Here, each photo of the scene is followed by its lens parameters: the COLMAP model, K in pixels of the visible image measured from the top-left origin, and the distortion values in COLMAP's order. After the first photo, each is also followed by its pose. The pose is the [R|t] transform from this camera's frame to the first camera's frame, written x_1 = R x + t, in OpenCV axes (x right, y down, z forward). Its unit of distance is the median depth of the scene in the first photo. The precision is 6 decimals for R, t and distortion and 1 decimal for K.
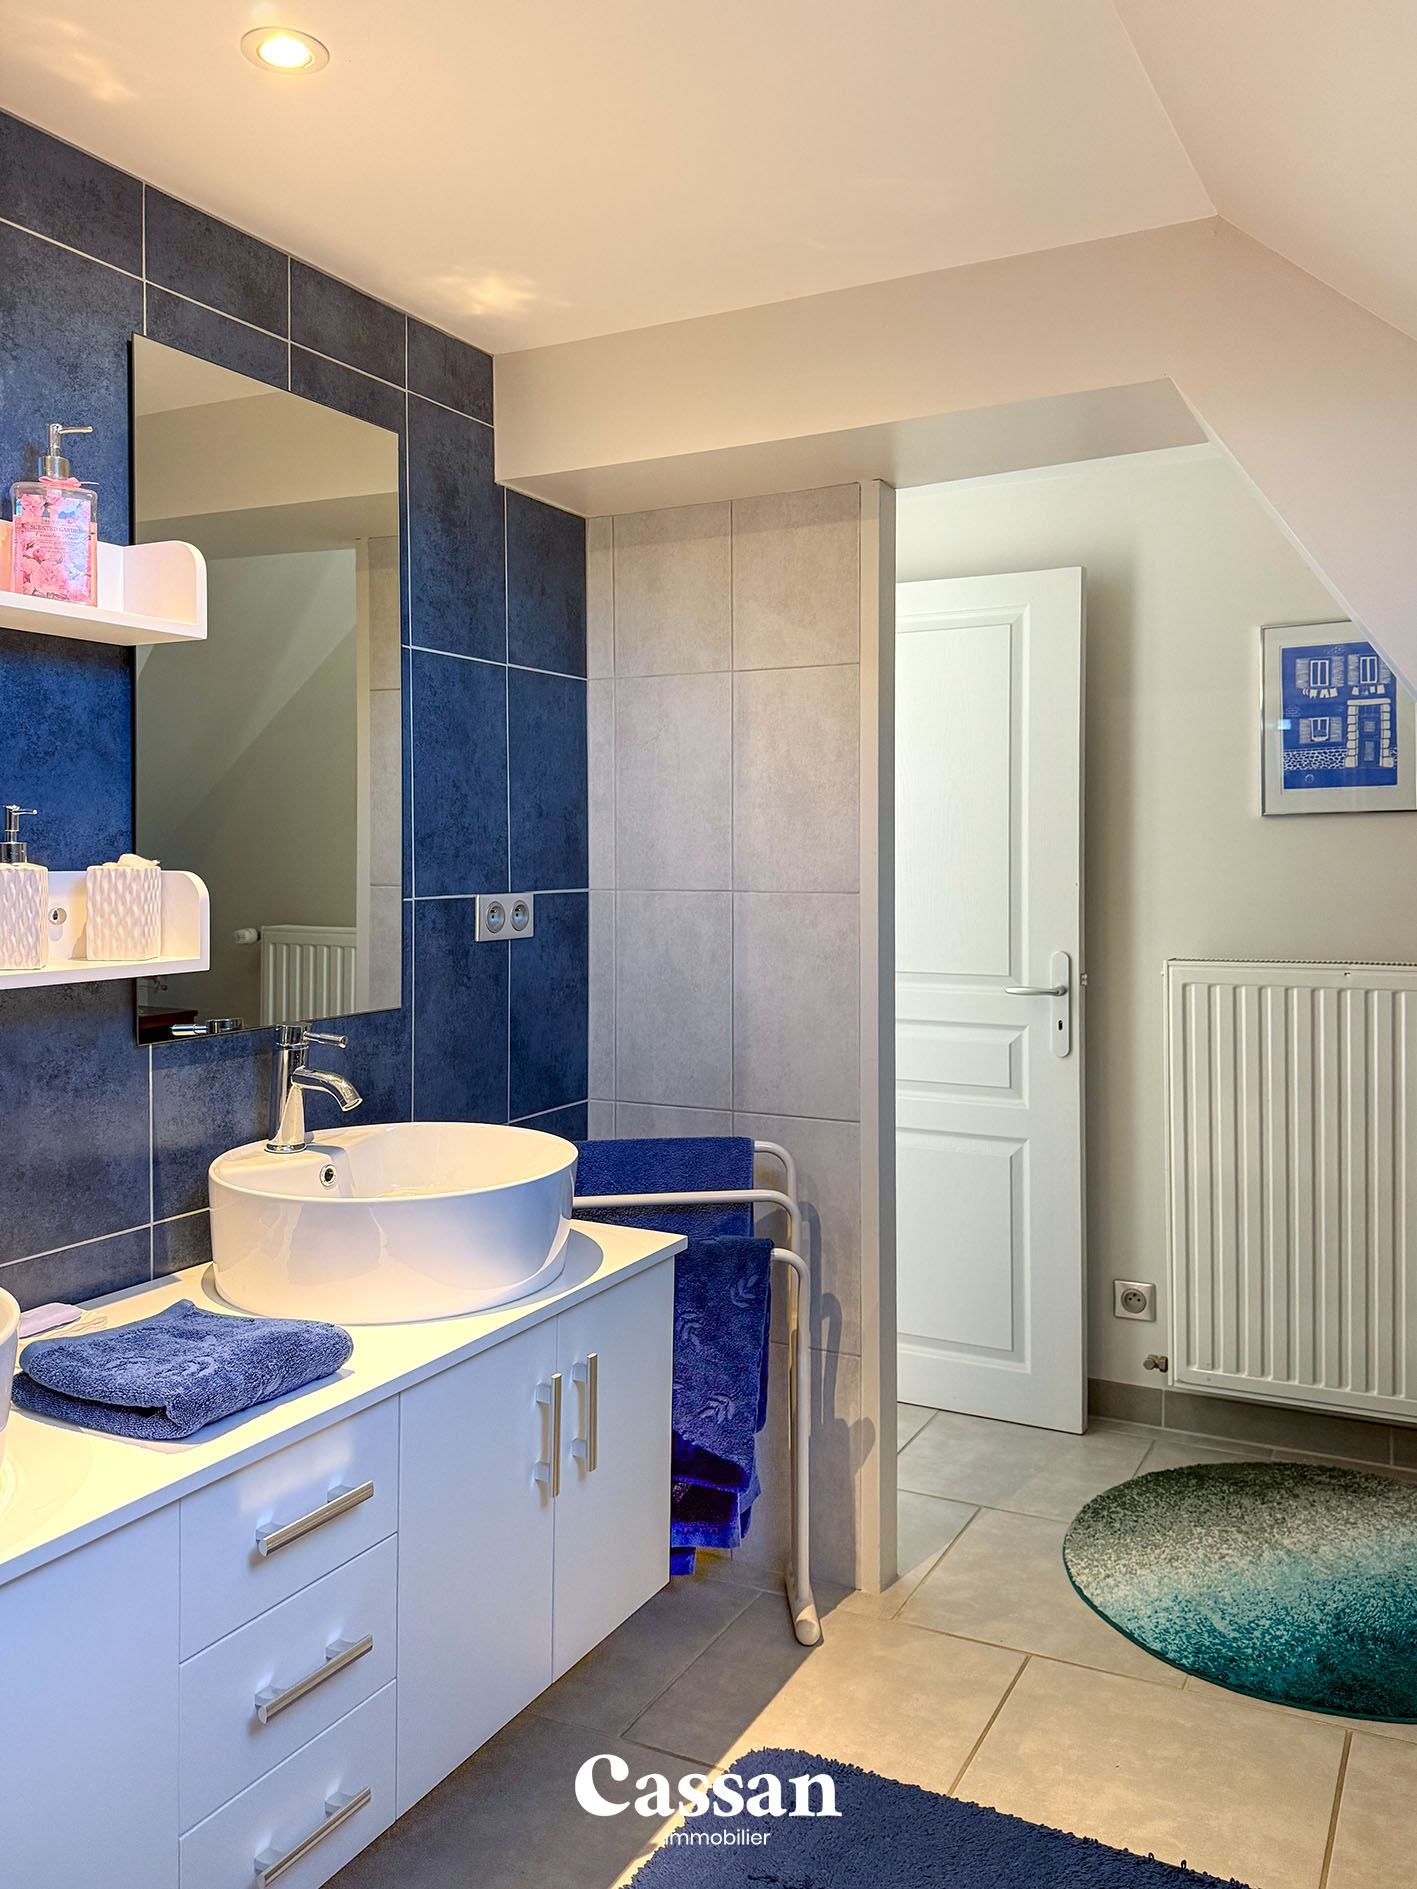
lens RADIAL K [[1487.3, 0, 711.4], [0, 1487.3, 947.5], [0, 0, 1]] dist [-0.001411, -0.001558]
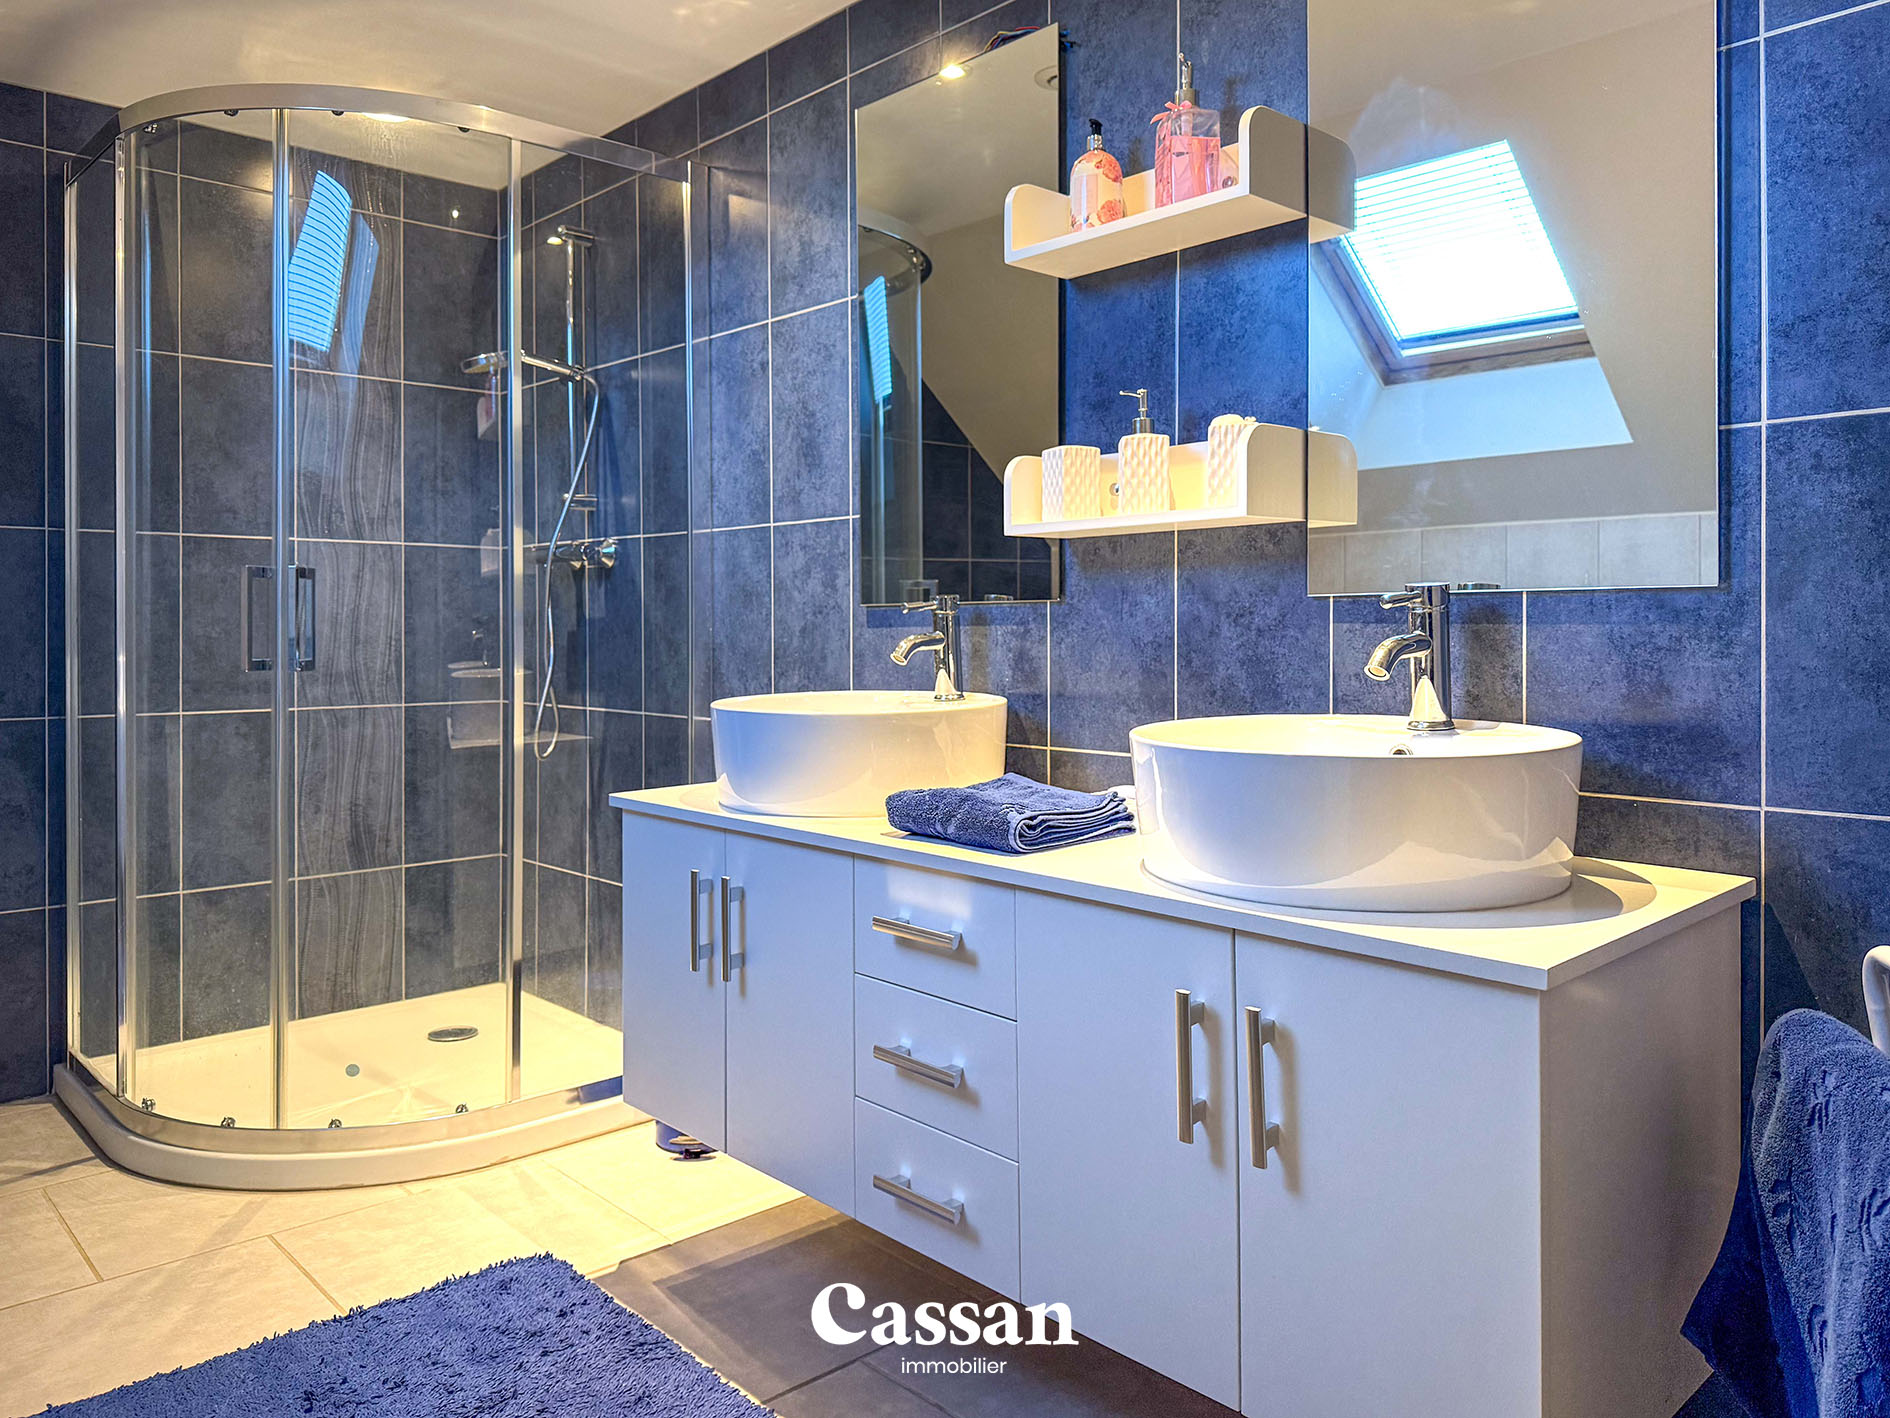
lens RADIAL K [[1367.6, 0, 947.0], [0, 1367.6, 704.4], [0, 0, 1]] dist [-0.003478, -0.007660]
pose [[-0.338478, 0.061962, -0.938932, 0.641469], [-0.051743, 0.995094, 0.084322, 0.076434], [0.939551, 0.077124, -0.333611, 1.127460]]
